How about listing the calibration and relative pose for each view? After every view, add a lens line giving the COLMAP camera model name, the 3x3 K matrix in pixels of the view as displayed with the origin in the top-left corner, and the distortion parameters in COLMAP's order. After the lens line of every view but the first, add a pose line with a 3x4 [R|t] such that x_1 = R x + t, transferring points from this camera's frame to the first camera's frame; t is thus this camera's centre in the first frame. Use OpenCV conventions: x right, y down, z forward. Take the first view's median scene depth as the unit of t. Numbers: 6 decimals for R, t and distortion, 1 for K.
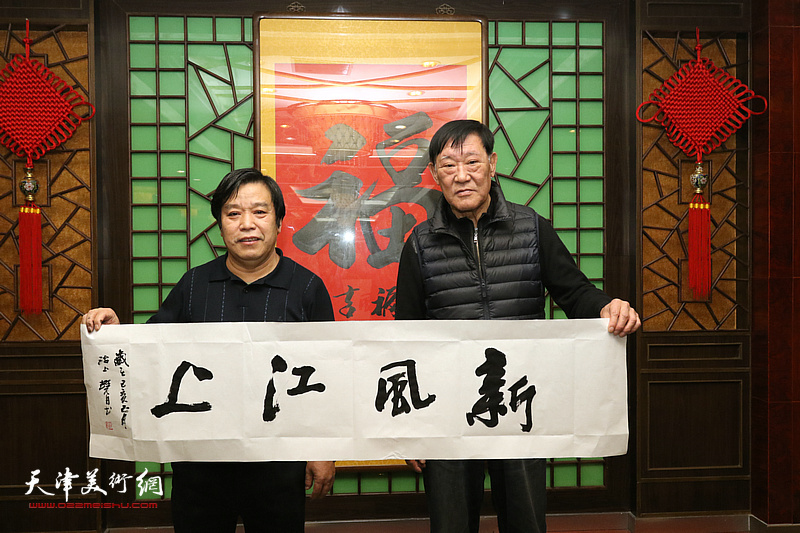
lens RADIAL K [[794.4, 0, 397.2], [0, 794.4, 268.3], [0, 0, 1]] dist [0.055326, 0.000000]
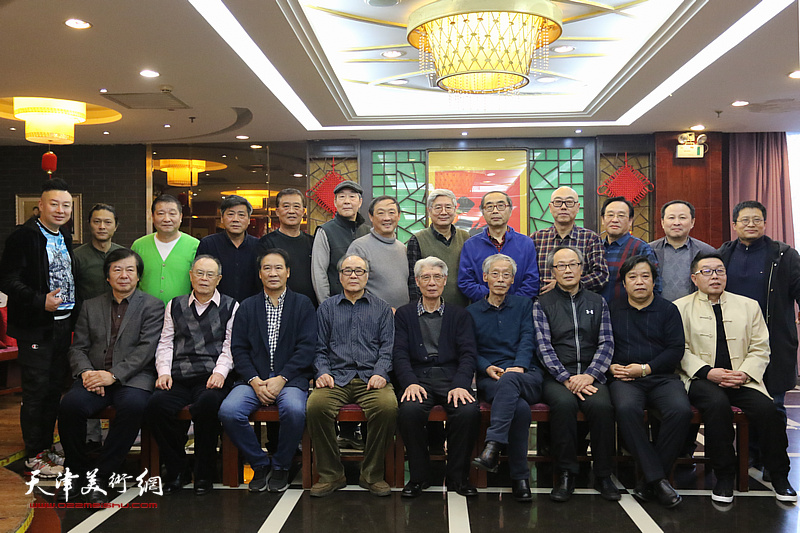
lens RADIAL K [[794.4, 0, 400.8], [0, 794.4, 266.9], [0, 0, 1]] dist [0.055326, 0.000000]
pose [[0.993212, 0.001555, -0.116312, 0.015455], [-0.001387, 0.999998, 0.001524, 0.015087], [0.116314, -0.001353, 0.993212, -1.252385]]
